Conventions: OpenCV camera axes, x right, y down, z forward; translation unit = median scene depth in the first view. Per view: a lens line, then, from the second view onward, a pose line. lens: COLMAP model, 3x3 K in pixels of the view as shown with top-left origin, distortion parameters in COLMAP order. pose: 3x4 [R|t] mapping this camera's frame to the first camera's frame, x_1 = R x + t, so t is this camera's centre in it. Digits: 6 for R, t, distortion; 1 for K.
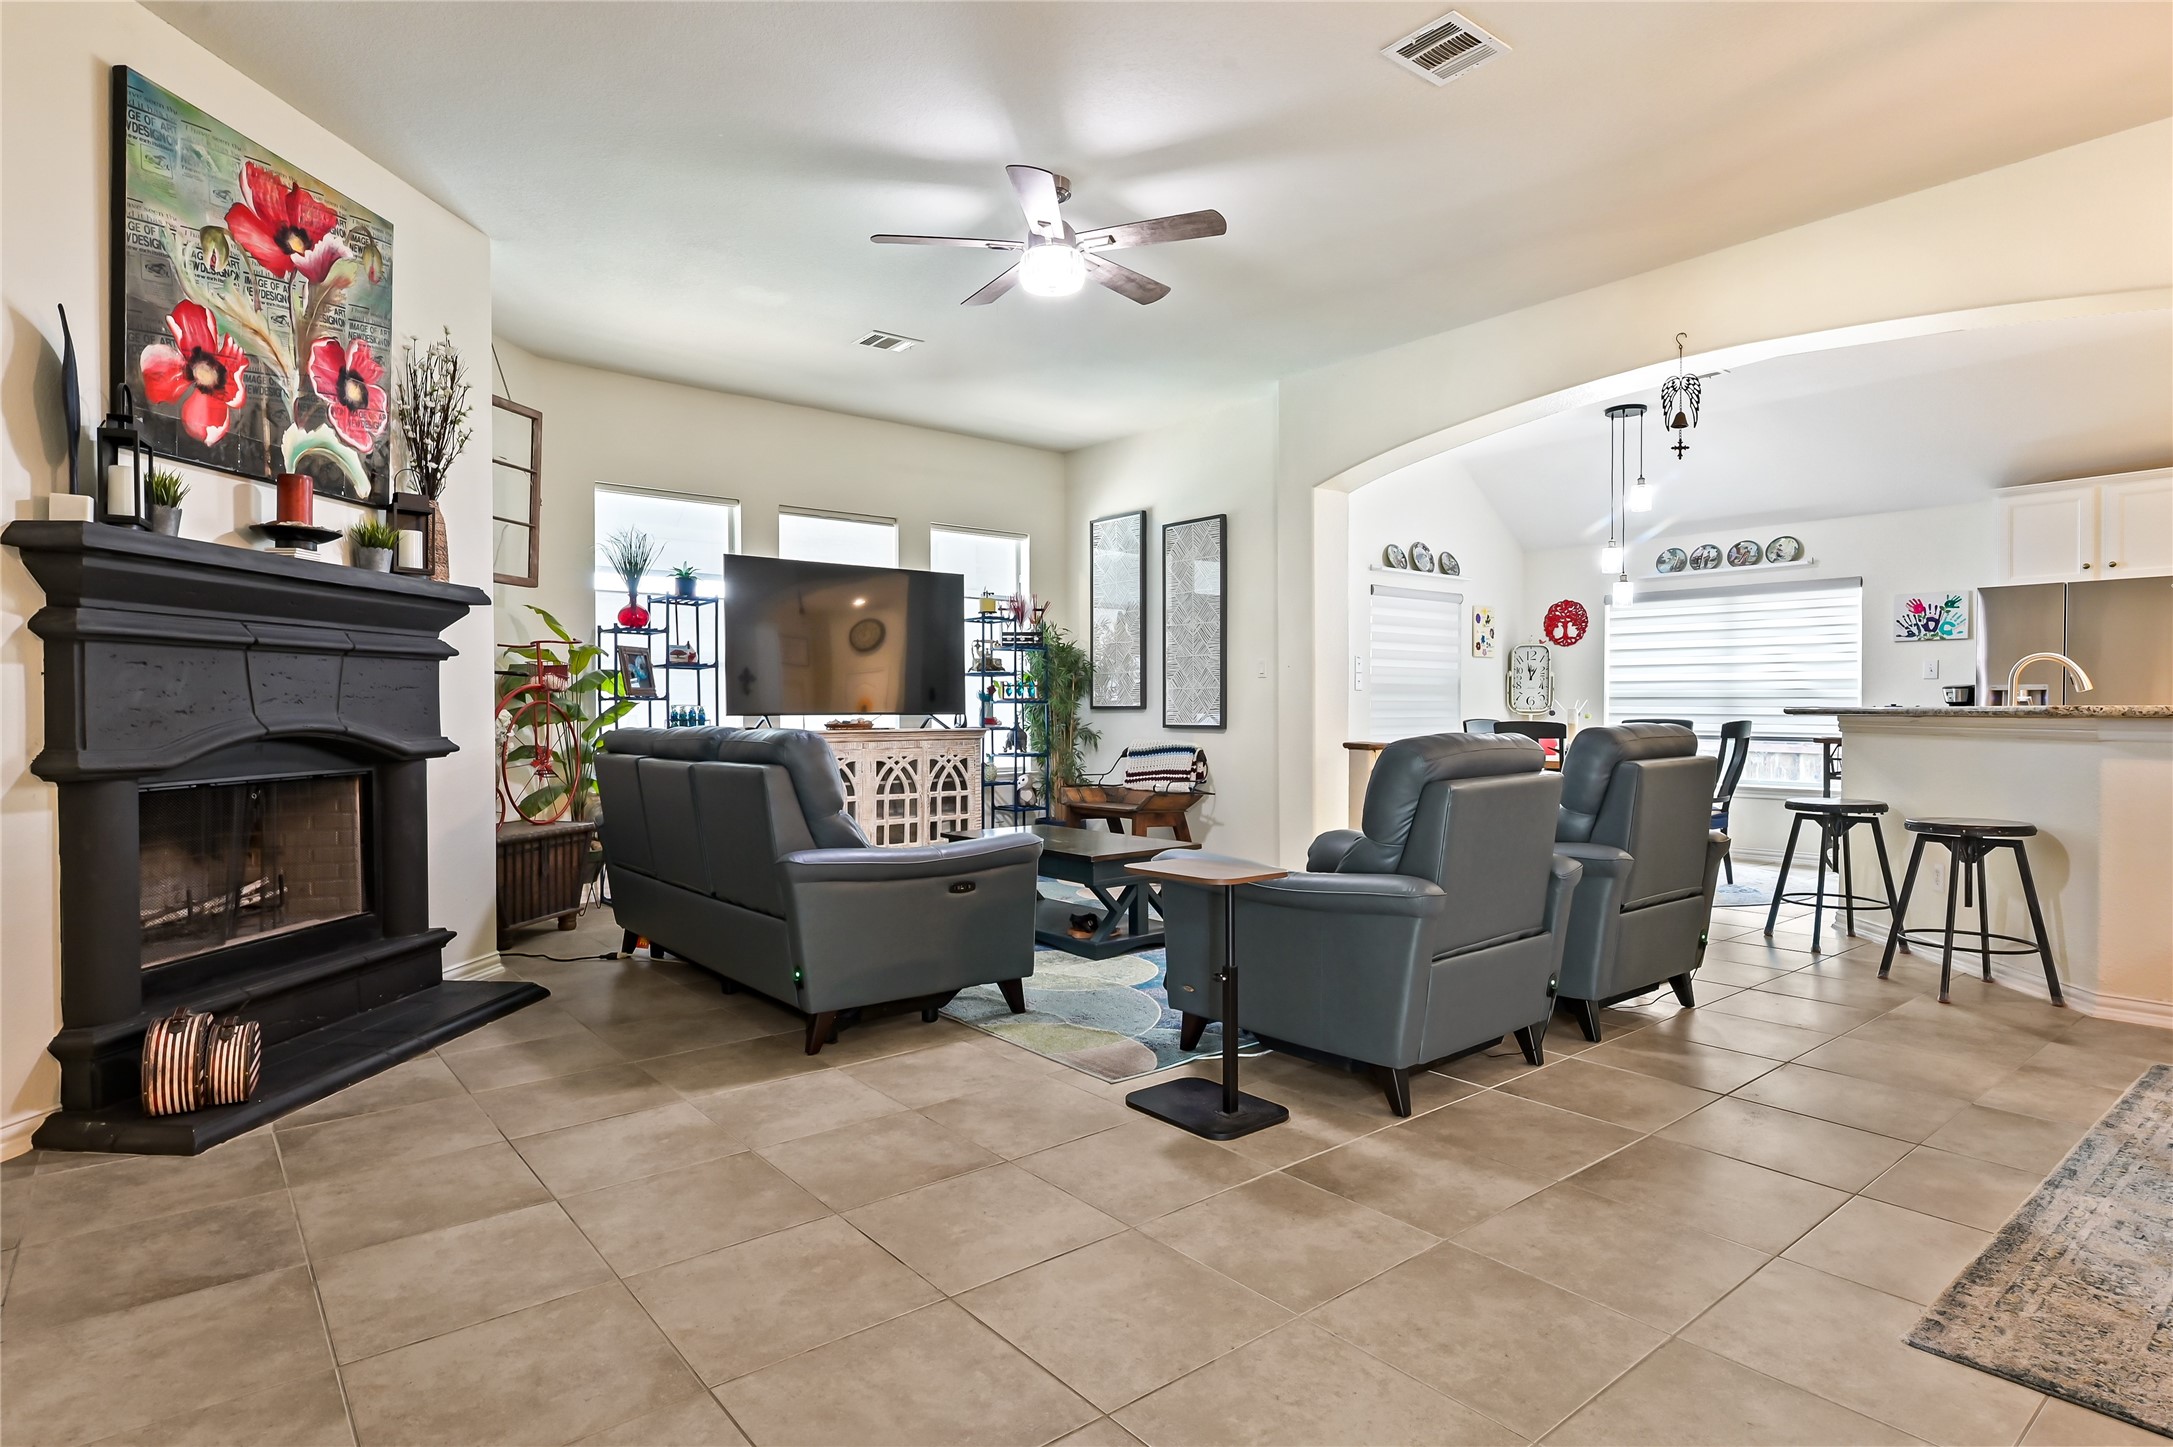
lens RADIAL K [[1125.4, 0, 1086.5], [0, 1125.4, 723.5], [0, 0, 1]] dist [-0.001112, -0.000391]
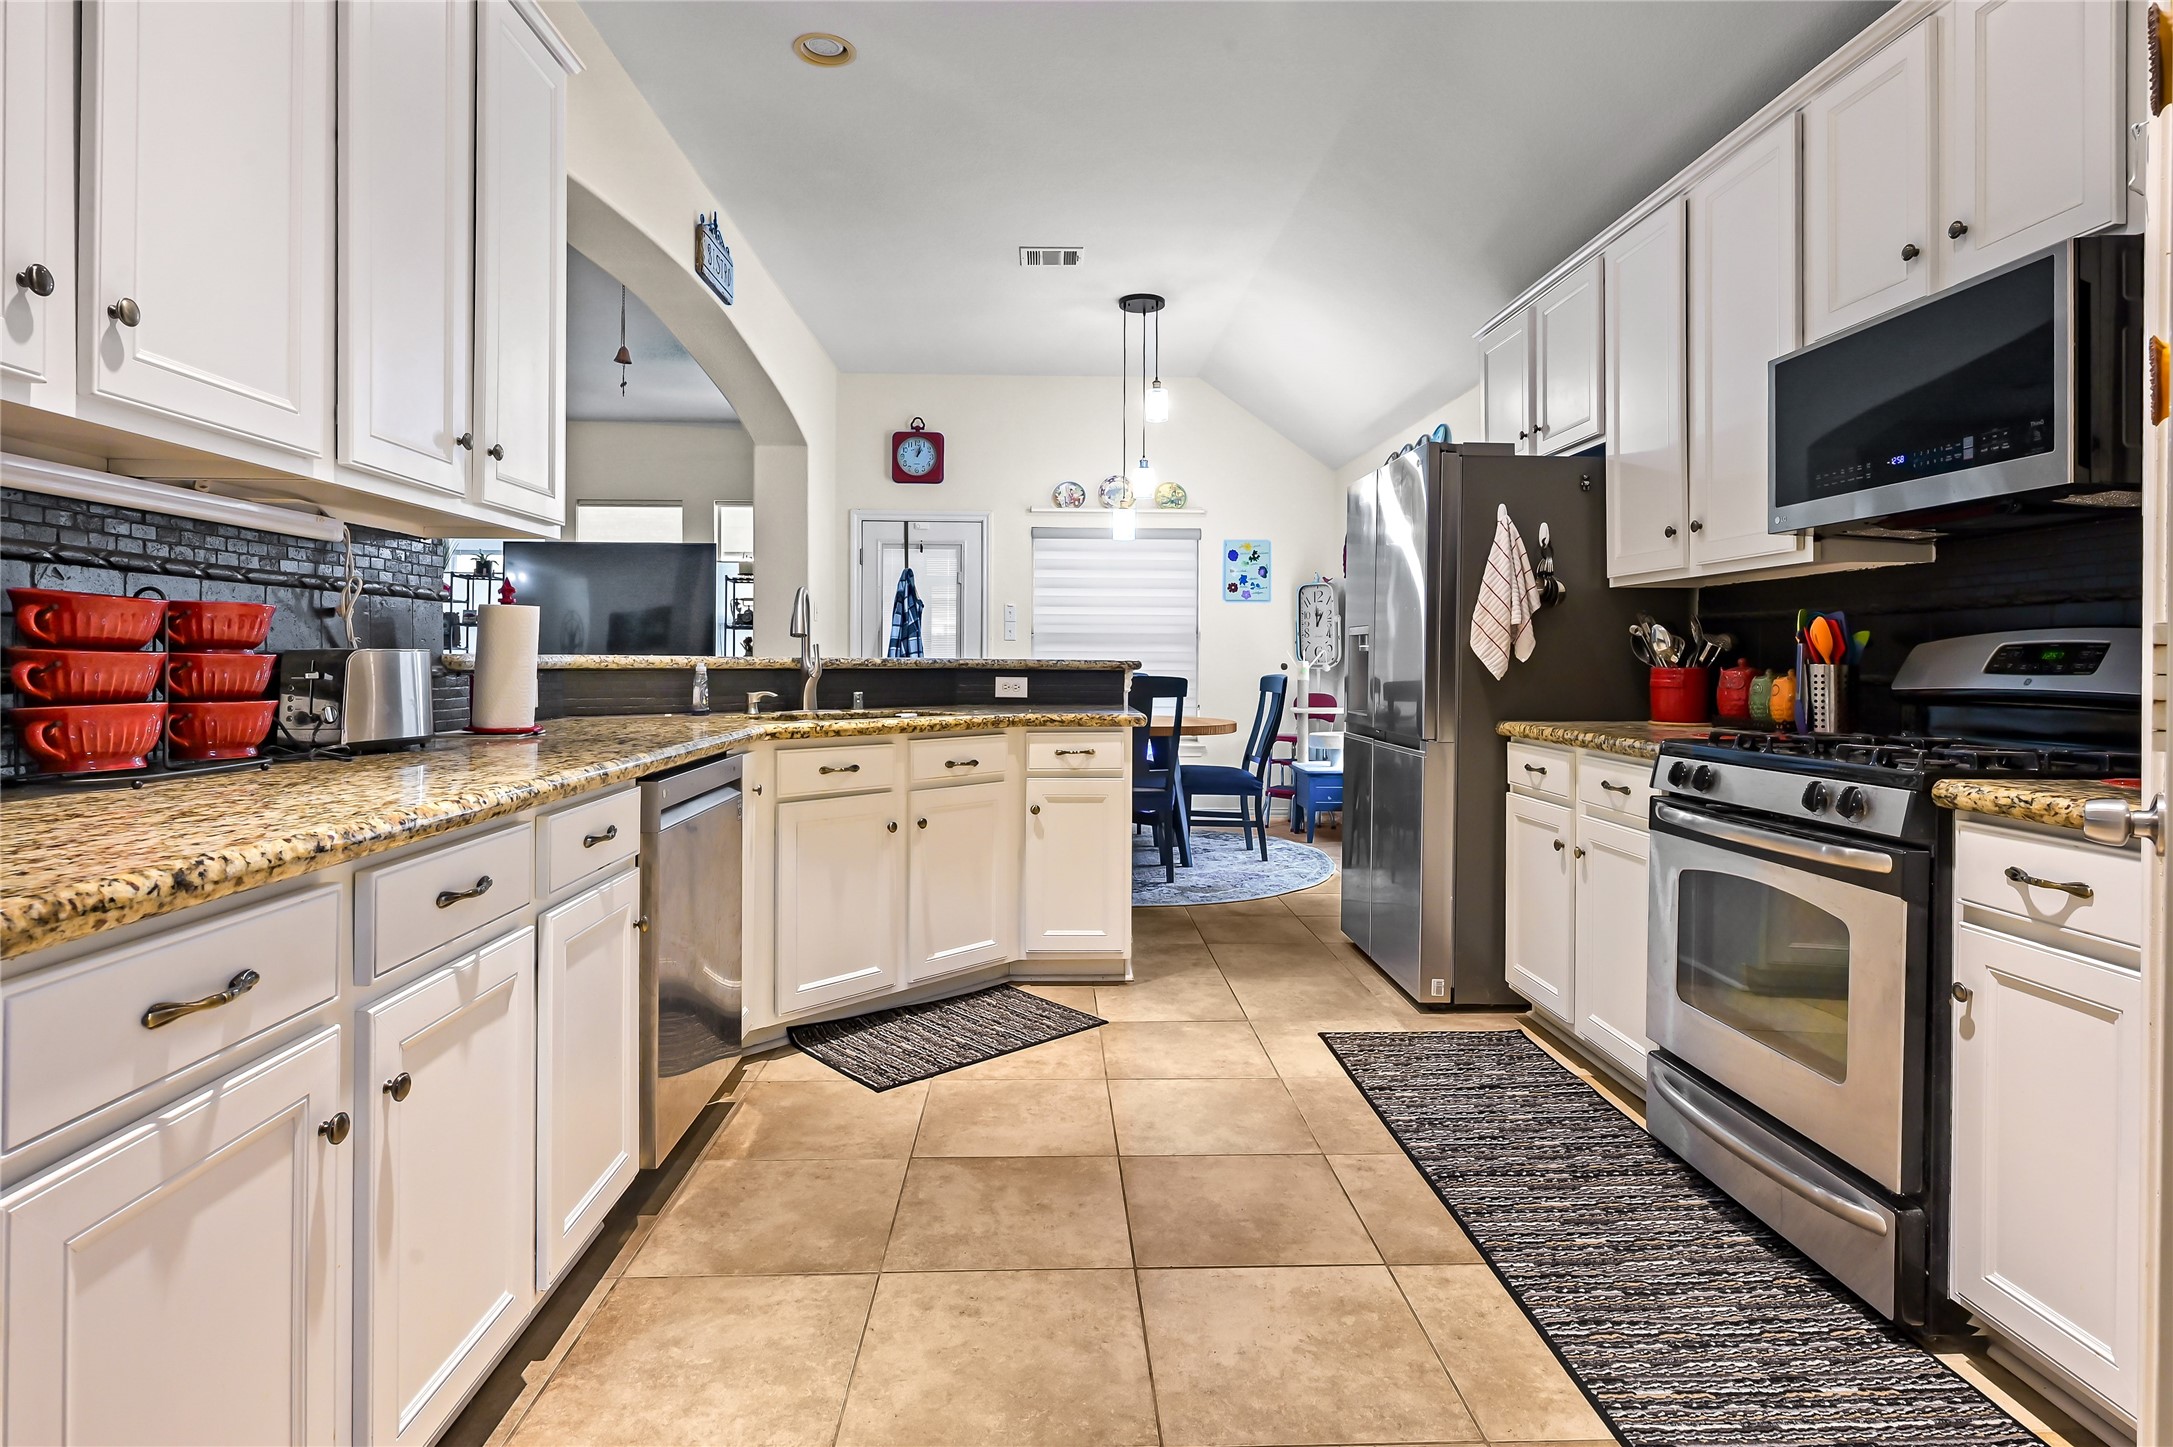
lens RADIAL K [[1080.1, 0, 1086.9], [0, 1080.1, 659.9], [0, 0, 1]] dist [-0.001658, -0.000112]
pose [[0.796769, 0.008432, -0.604225, 0.908848], [-0.016514, 0.999833, -0.007824, -0.006212], [0.604058, 0.016213, 0.796775, 0.330496]]
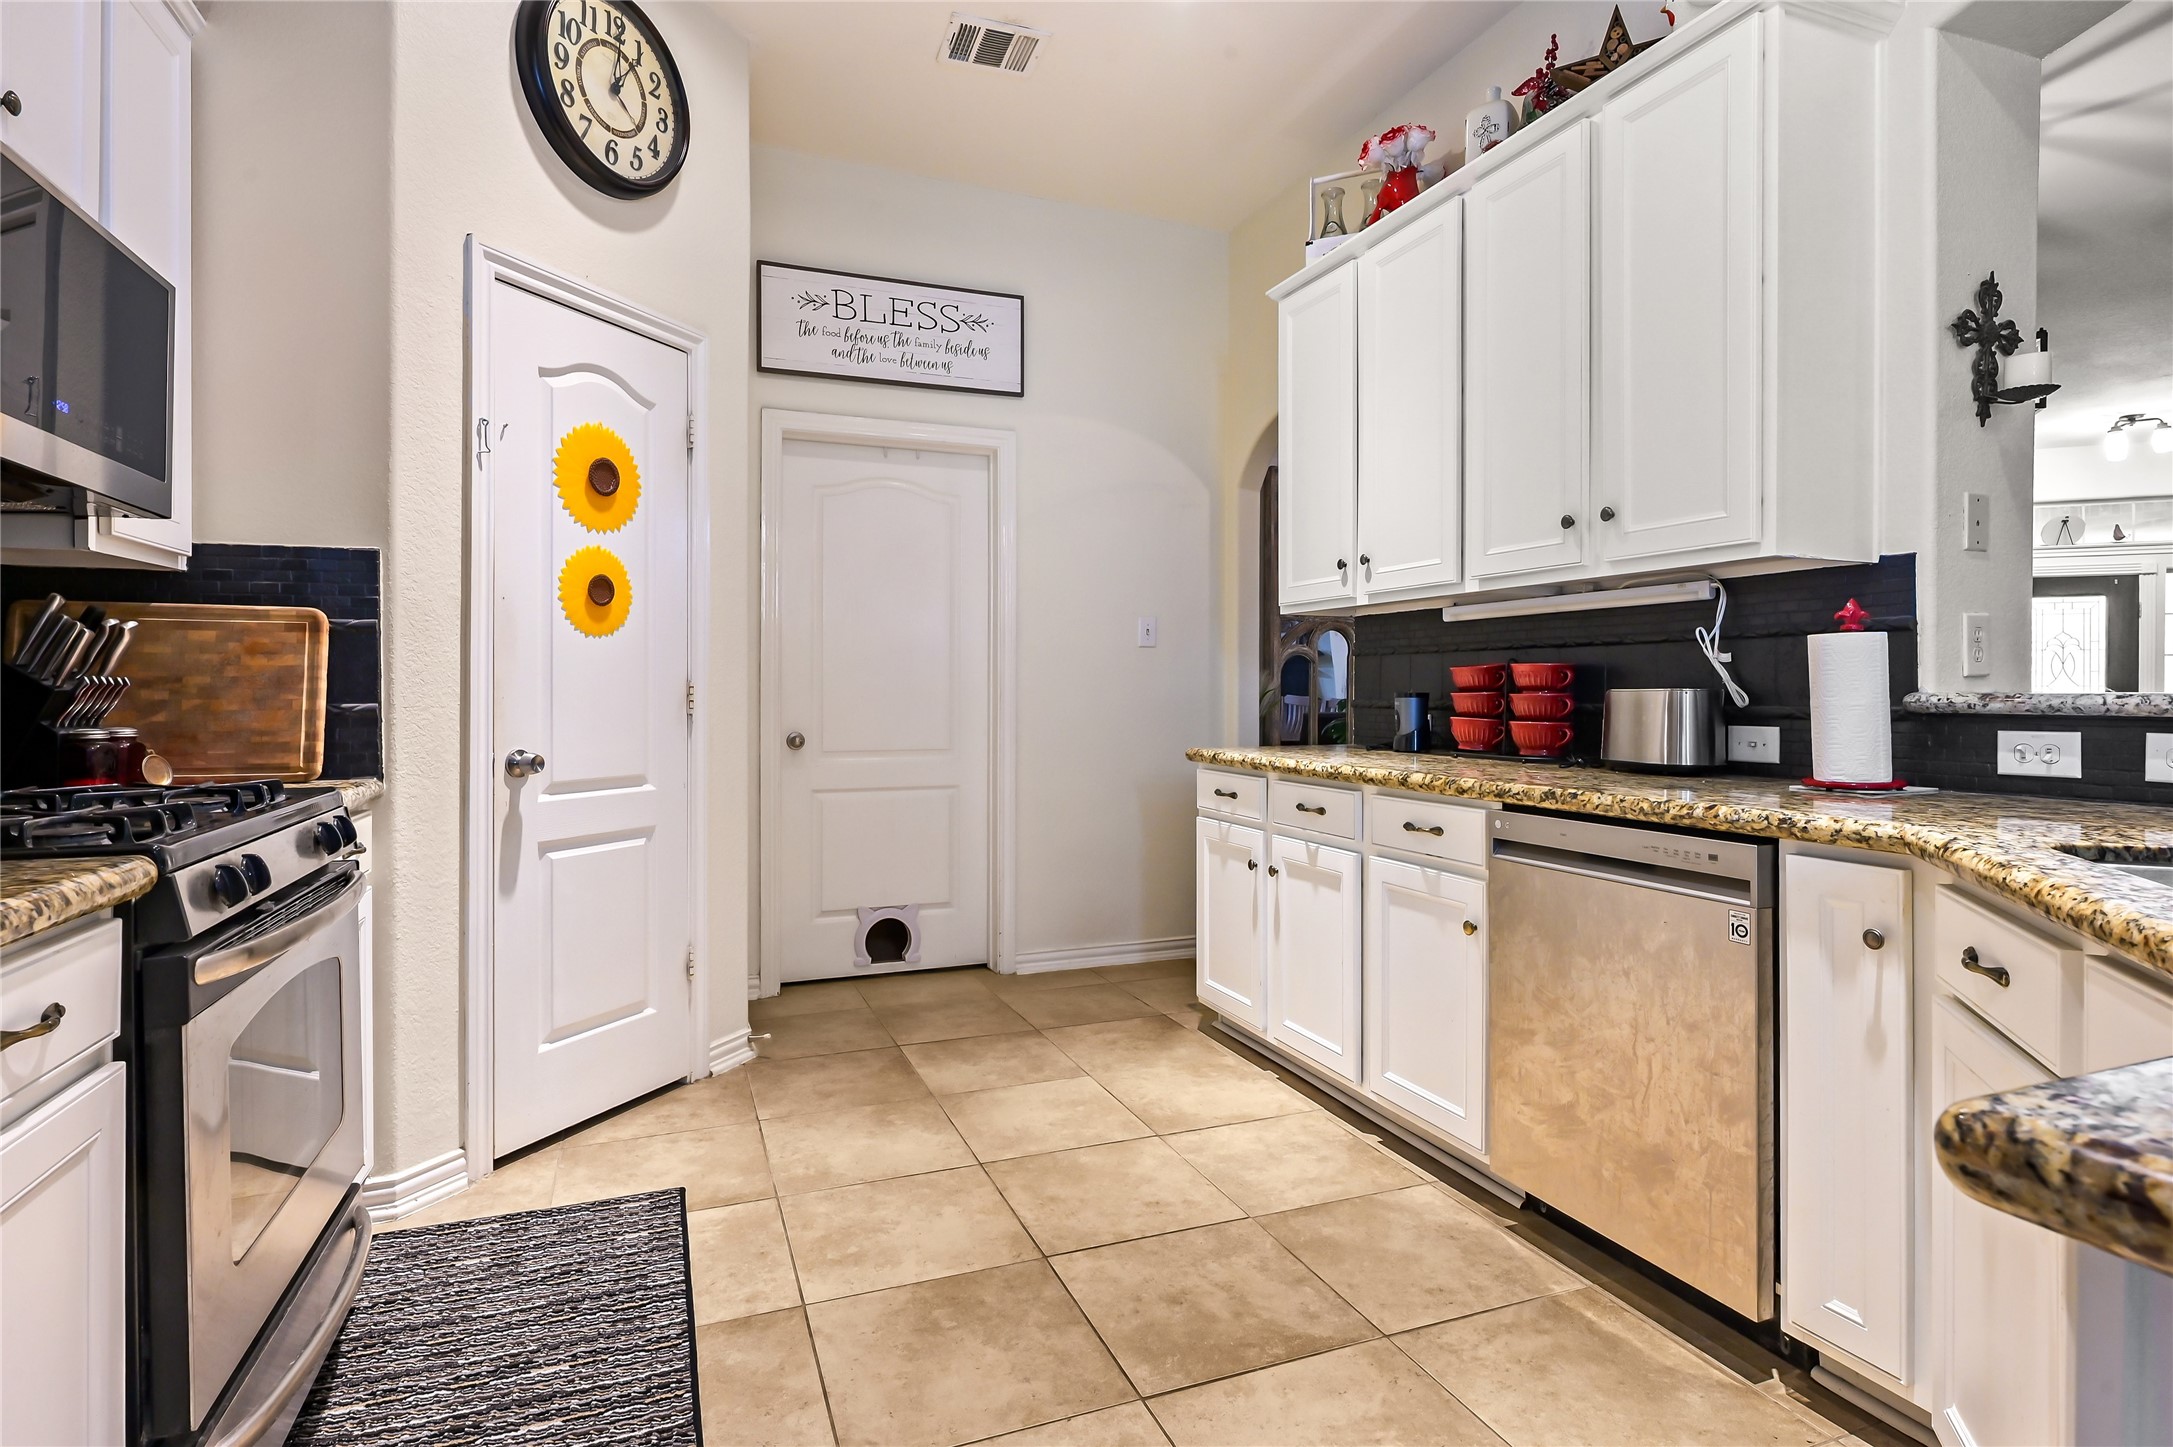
lens RADIAL K [[1101.3, 0, 1095.3], [0, 1101.3, 693.1], [0, 0, 1]] dist [-0.000707, 0.000183]
pose [[-0.955488, 0.001143, 0.295029, 0.674033], [0.004769, 0.999922, 0.011570, -0.011675], [-0.294992, 0.012462, -0.955418, 0.797351]]
